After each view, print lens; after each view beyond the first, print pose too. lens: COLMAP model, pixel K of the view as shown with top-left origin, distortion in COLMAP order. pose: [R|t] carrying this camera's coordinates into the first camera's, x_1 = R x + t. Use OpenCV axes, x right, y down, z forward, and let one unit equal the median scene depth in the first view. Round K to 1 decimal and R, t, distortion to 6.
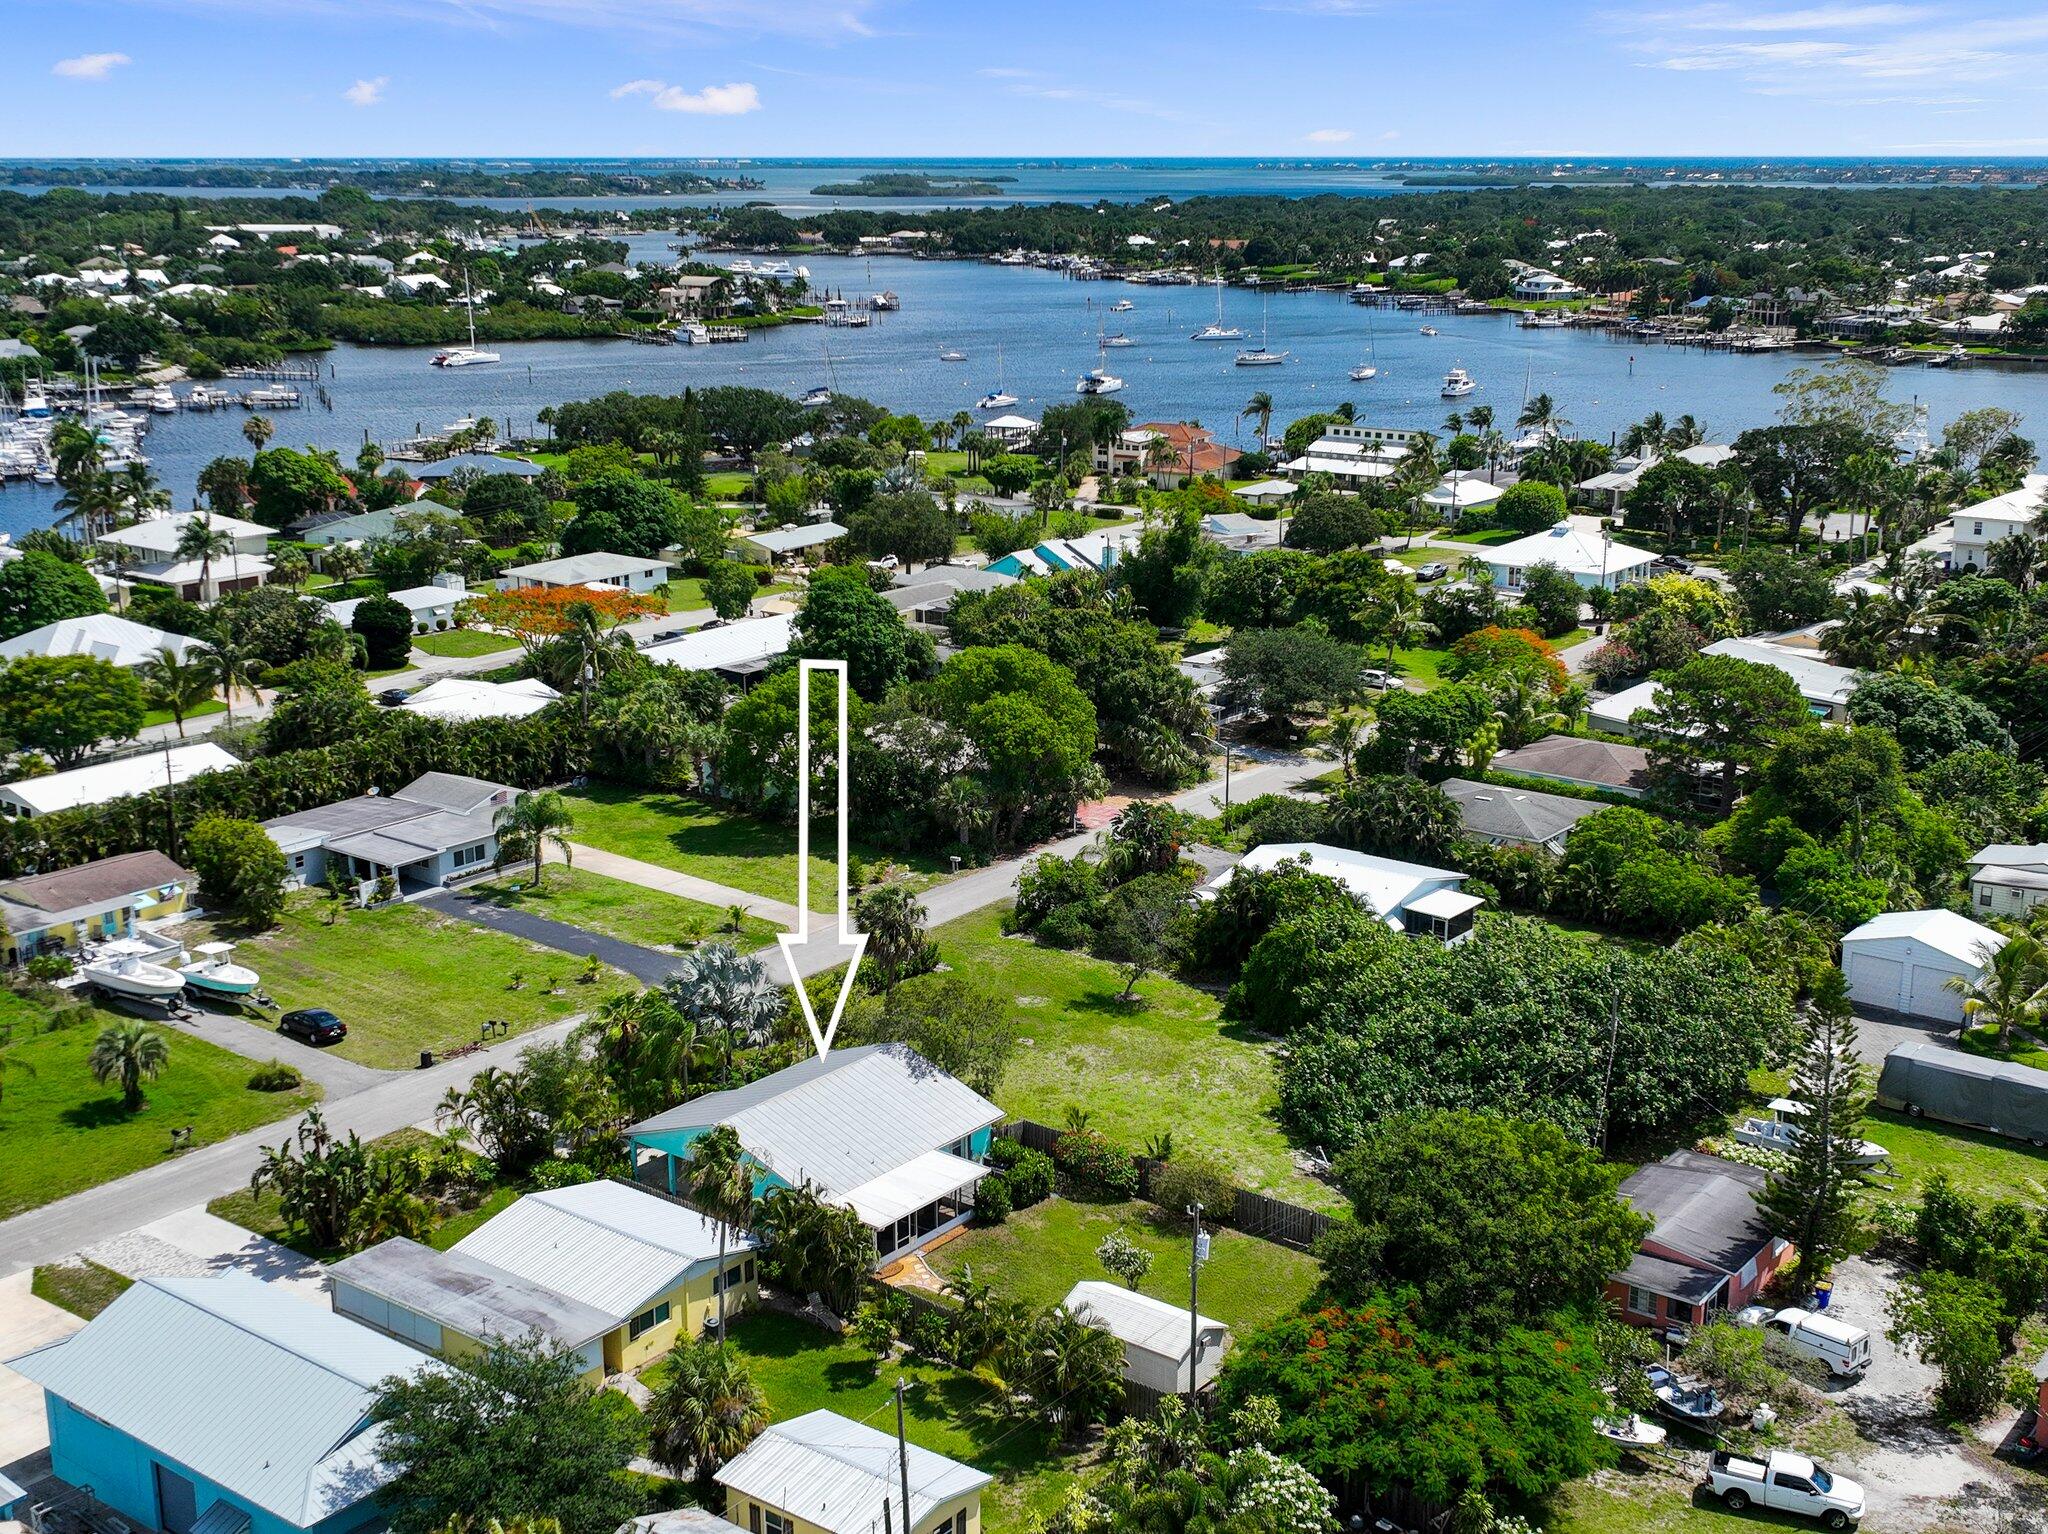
lens RADIAL K [[2386.2, 0, 1068.5], [0, 2386.2, 767.0], [0, 0, 1]] dist [0.005450, -0.008018]
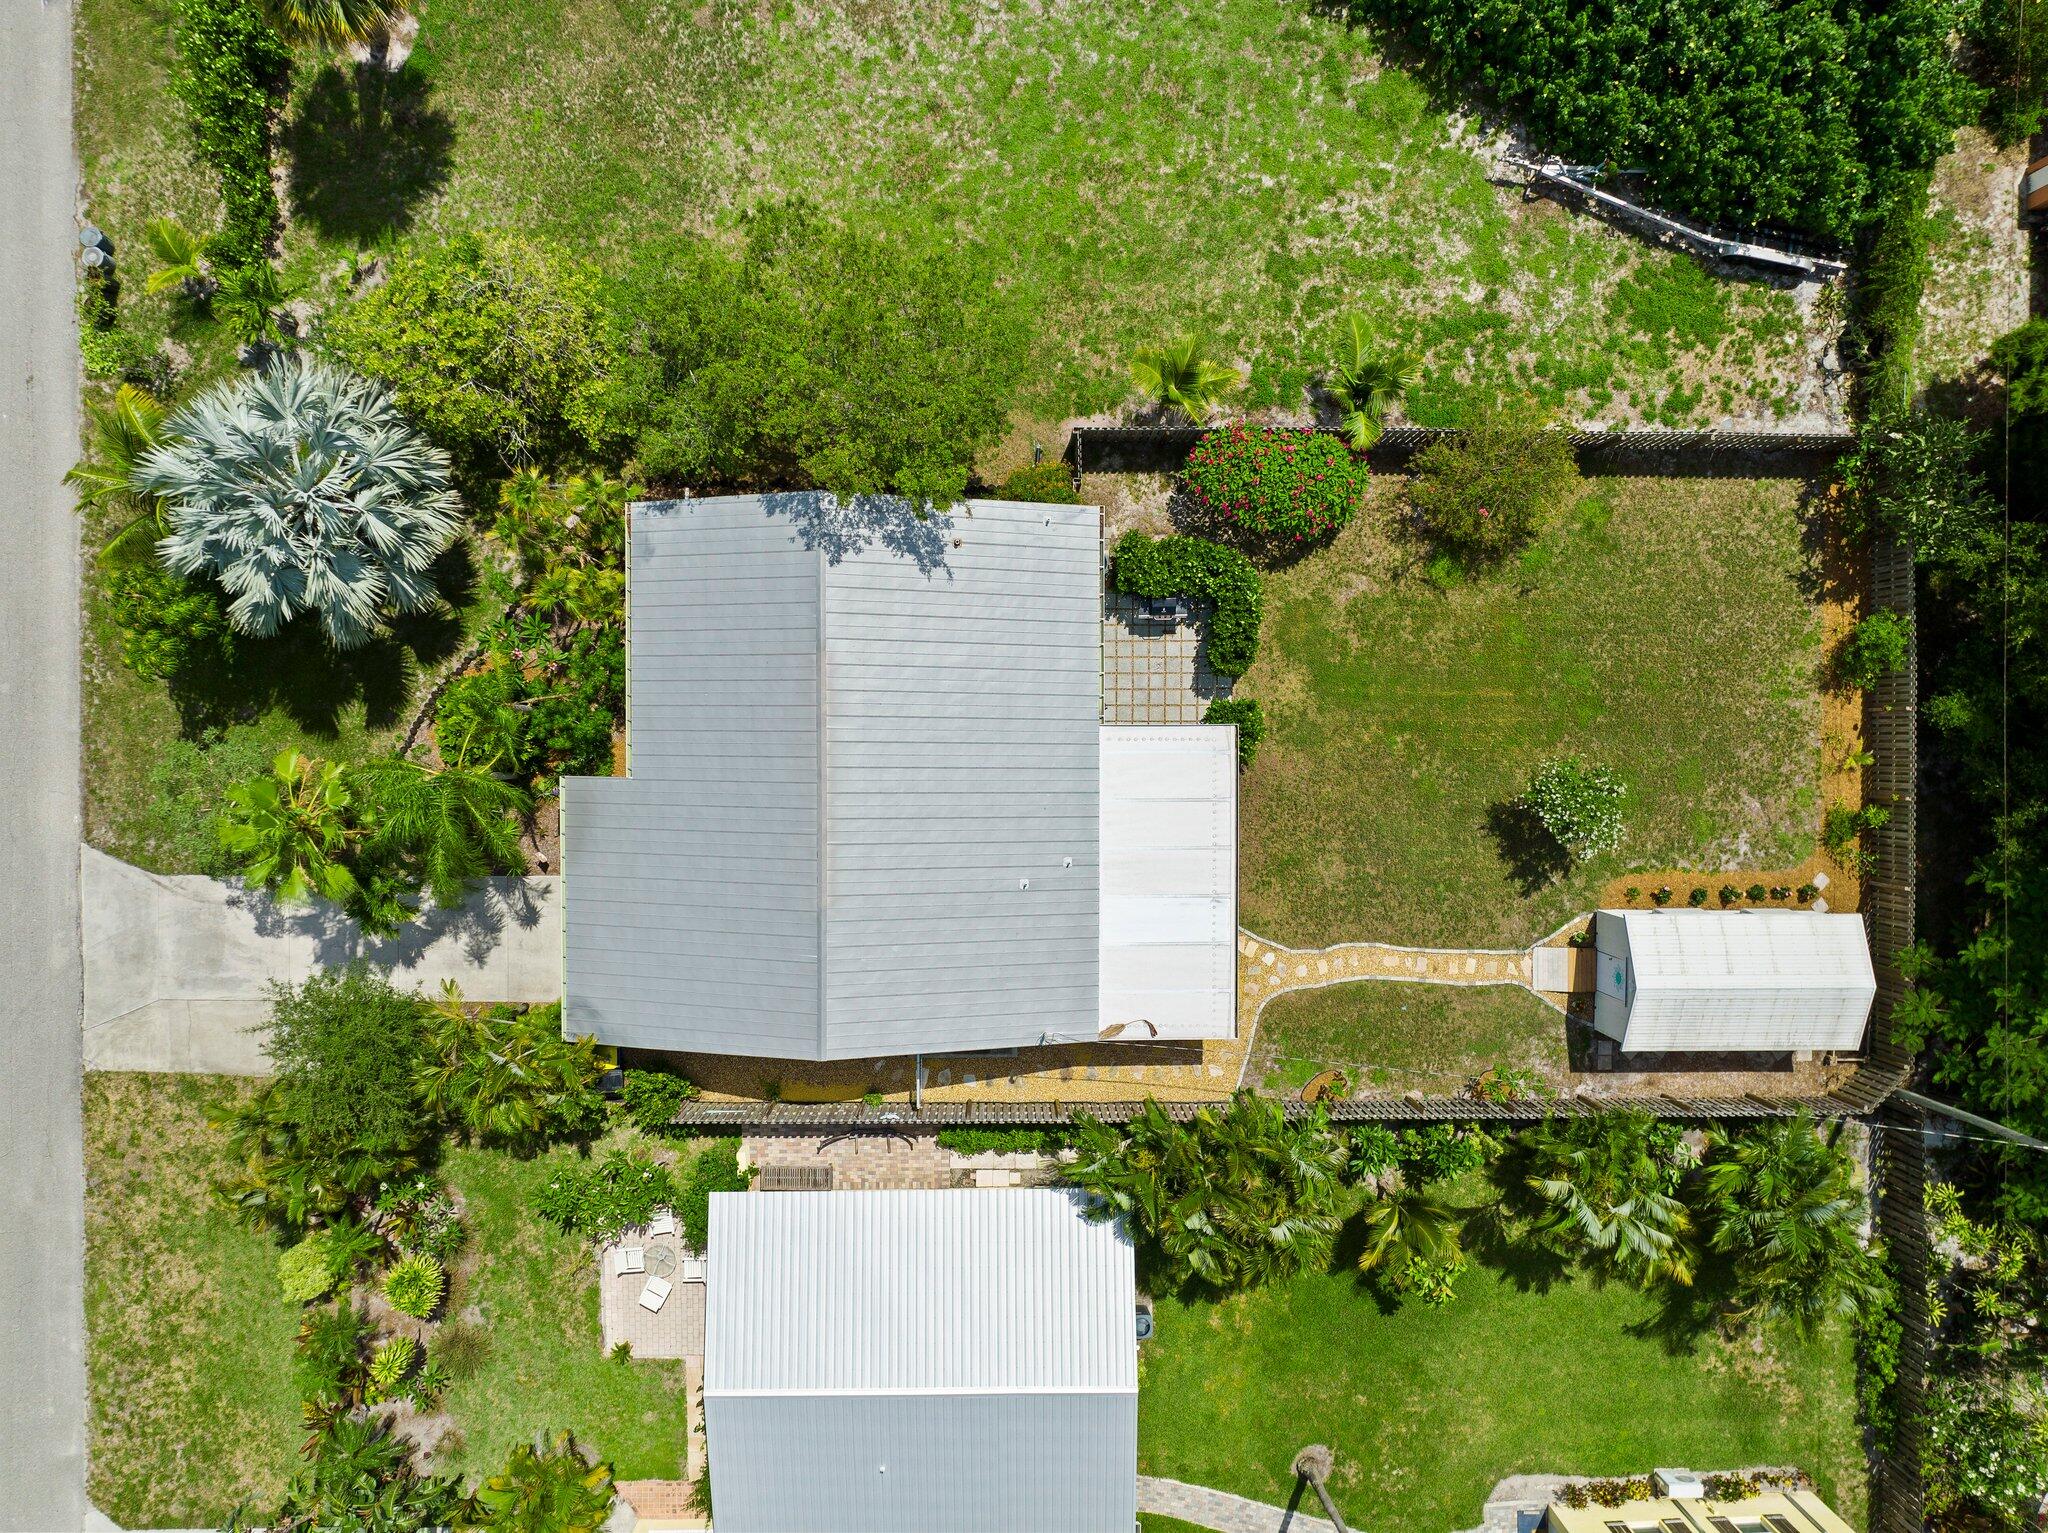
lens RADIAL K [[1433.2, 0, 1024.0], [0, 1433.2, 766.5], [0, 0, 1]] dist [-0.022056, -0.000330]
pose [[0.796458, -0.604688, 0.002737, -0.053584], [0.139507, 0.188150, 0.972182, -0.103565], [-0.588381, -0.773920, 0.234212, 0.653081]]
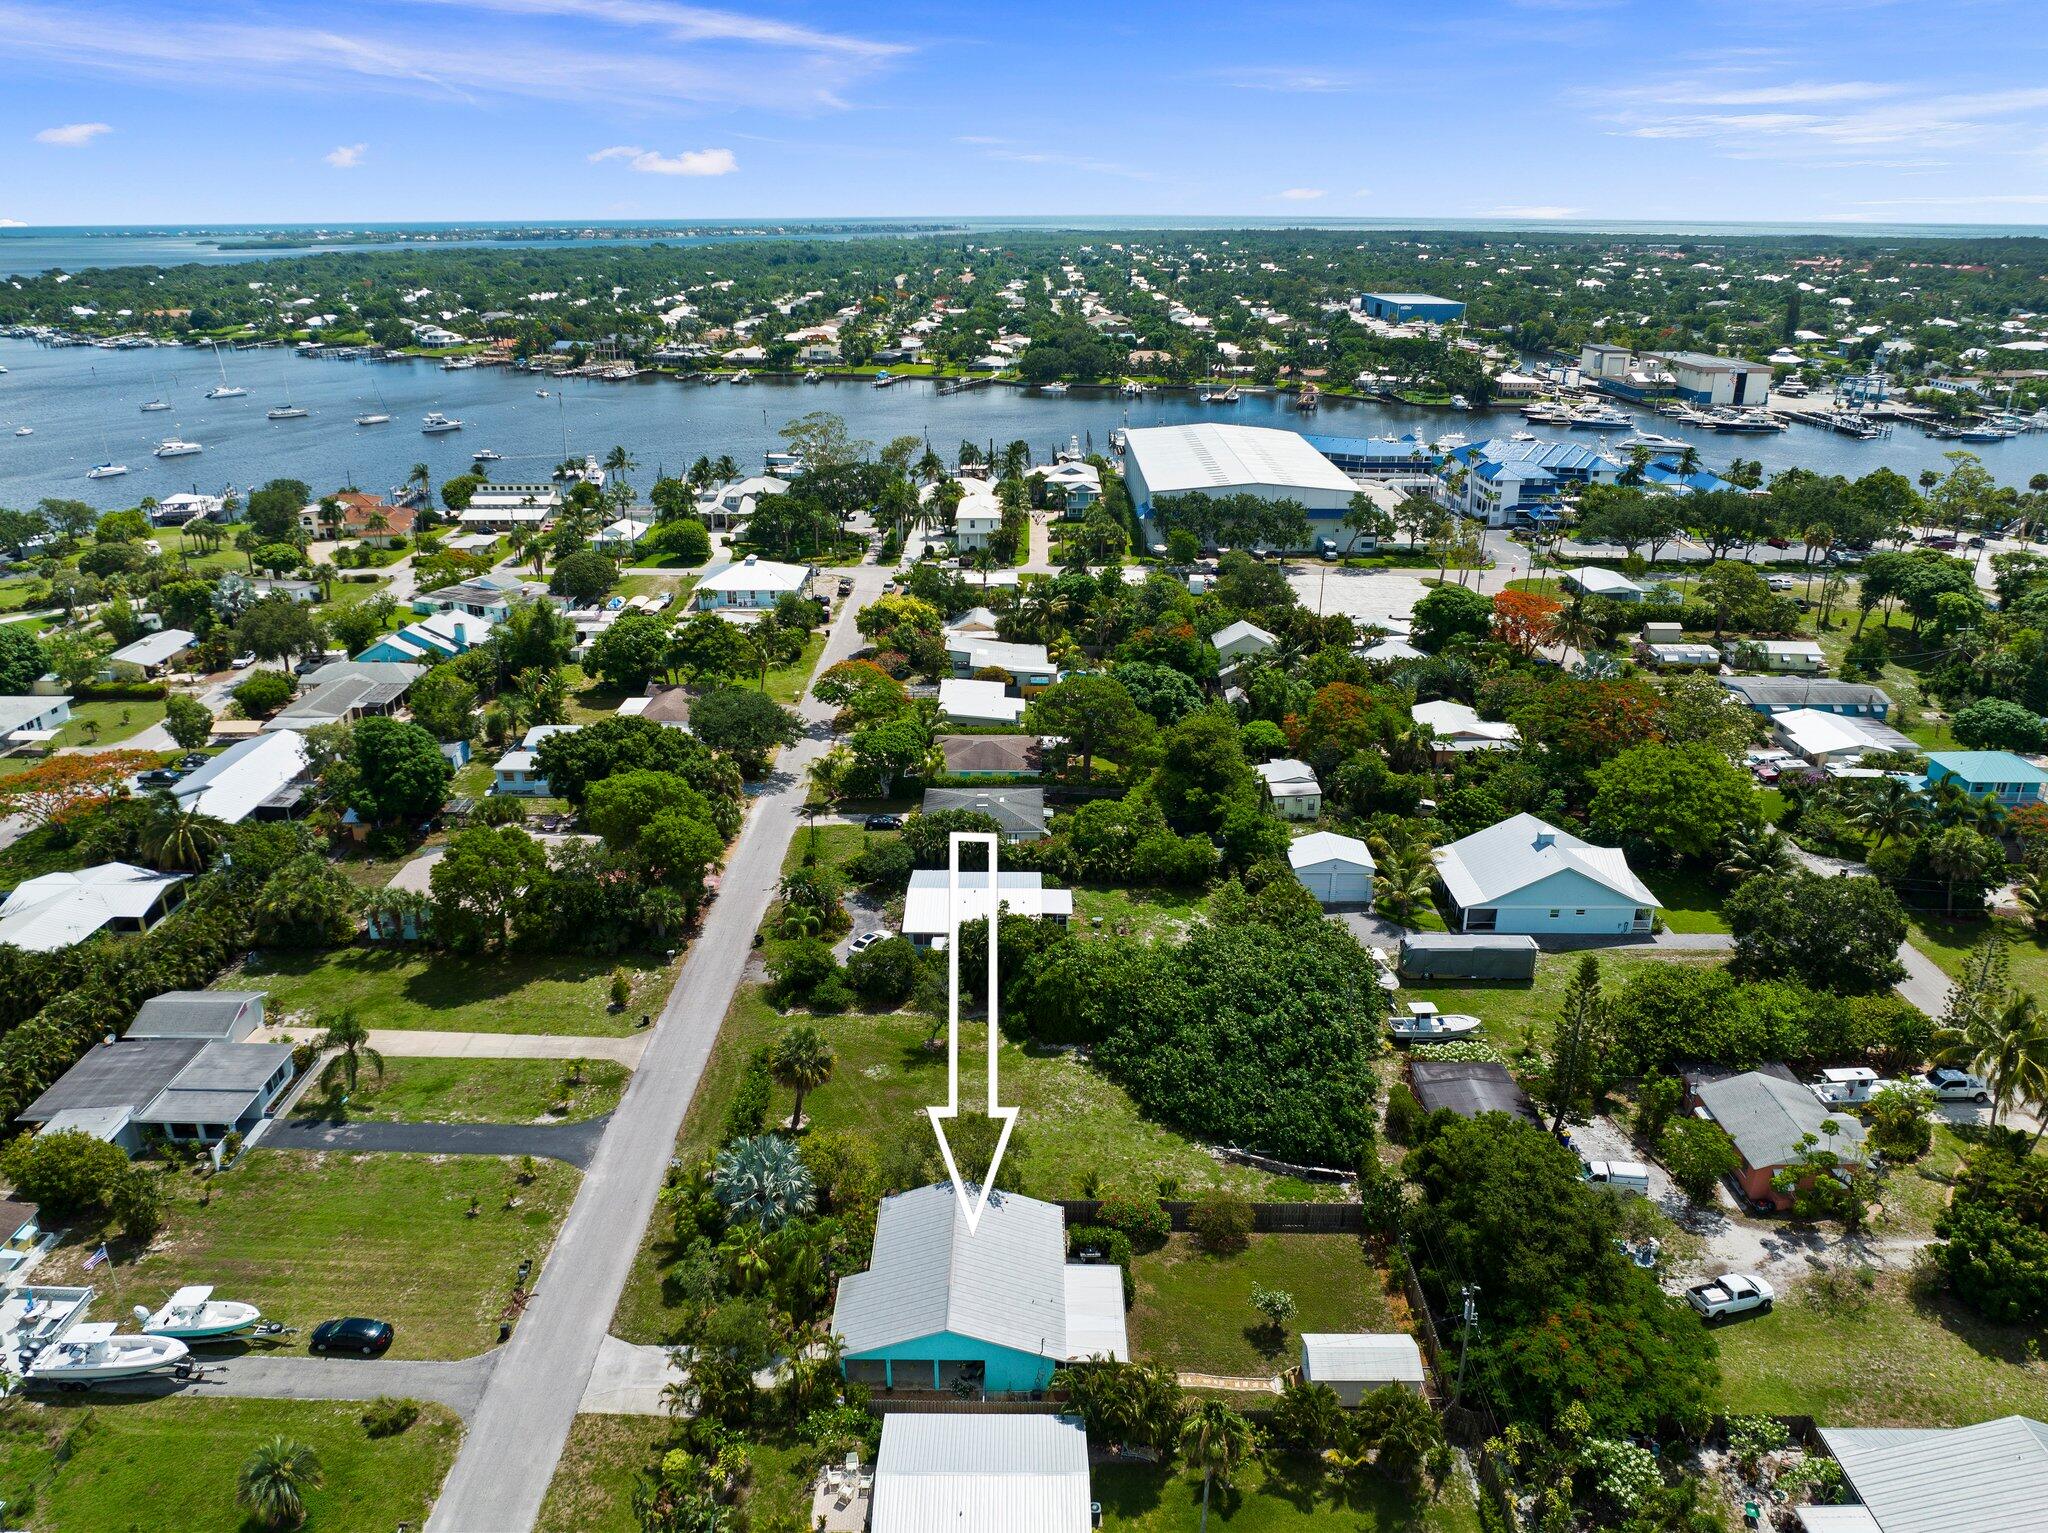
lens RADIAL K [[1436.1, 0, 1019.2], [0, 1436.1, 767.0], [0, 0, 1]] dist [-0.033773, -0.000315]
pose [[0.800833, -0.216363, 0.558438, -0.313080], [0.148744, 0.975100, 0.164488, -0.160825], [-0.580122, -0.048663, 0.813075, 0.284354]]
